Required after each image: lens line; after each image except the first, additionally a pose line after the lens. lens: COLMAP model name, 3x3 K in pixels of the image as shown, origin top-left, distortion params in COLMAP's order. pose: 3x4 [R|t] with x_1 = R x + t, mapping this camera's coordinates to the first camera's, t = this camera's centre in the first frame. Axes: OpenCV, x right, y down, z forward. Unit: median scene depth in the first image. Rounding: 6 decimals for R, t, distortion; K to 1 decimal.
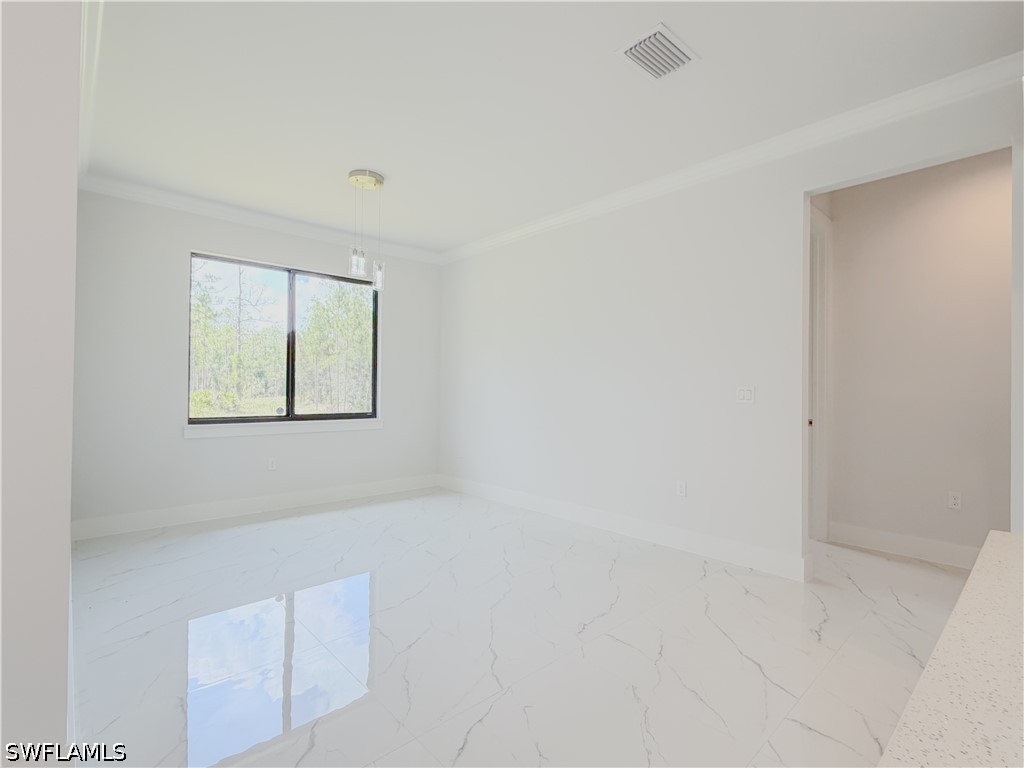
lens RADIAL K [[484.6, 0, 508.0], [0, 484.6, 384.6], [0, 0, 1]] dist [0.016865, 0.000011]
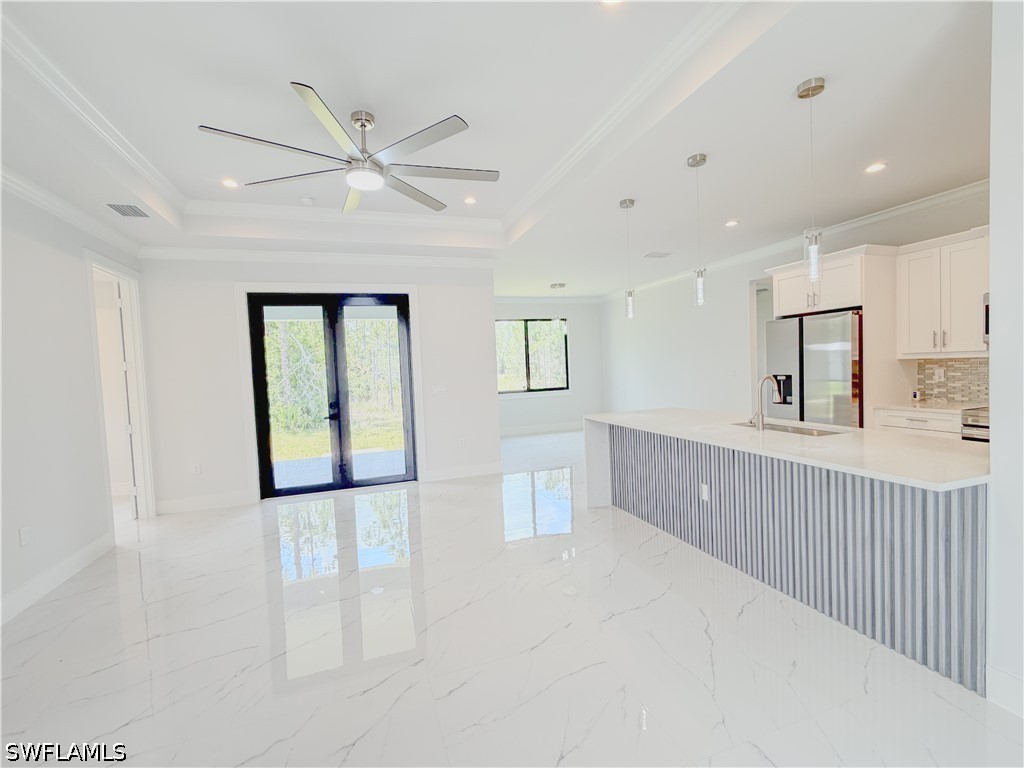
lens RADIAL K [[448.3, 0, 512.0], [0, 448.3, 384.0], [0, 0, 1]] dist [-0.000391, -0.000053]
pose [[0.916701, -0.032950, -0.398213, 0.245974], [0.055295, 0.997467, 0.044755, -0.049042], [0.395729, -0.063046, 0.916201, -0.765797]]
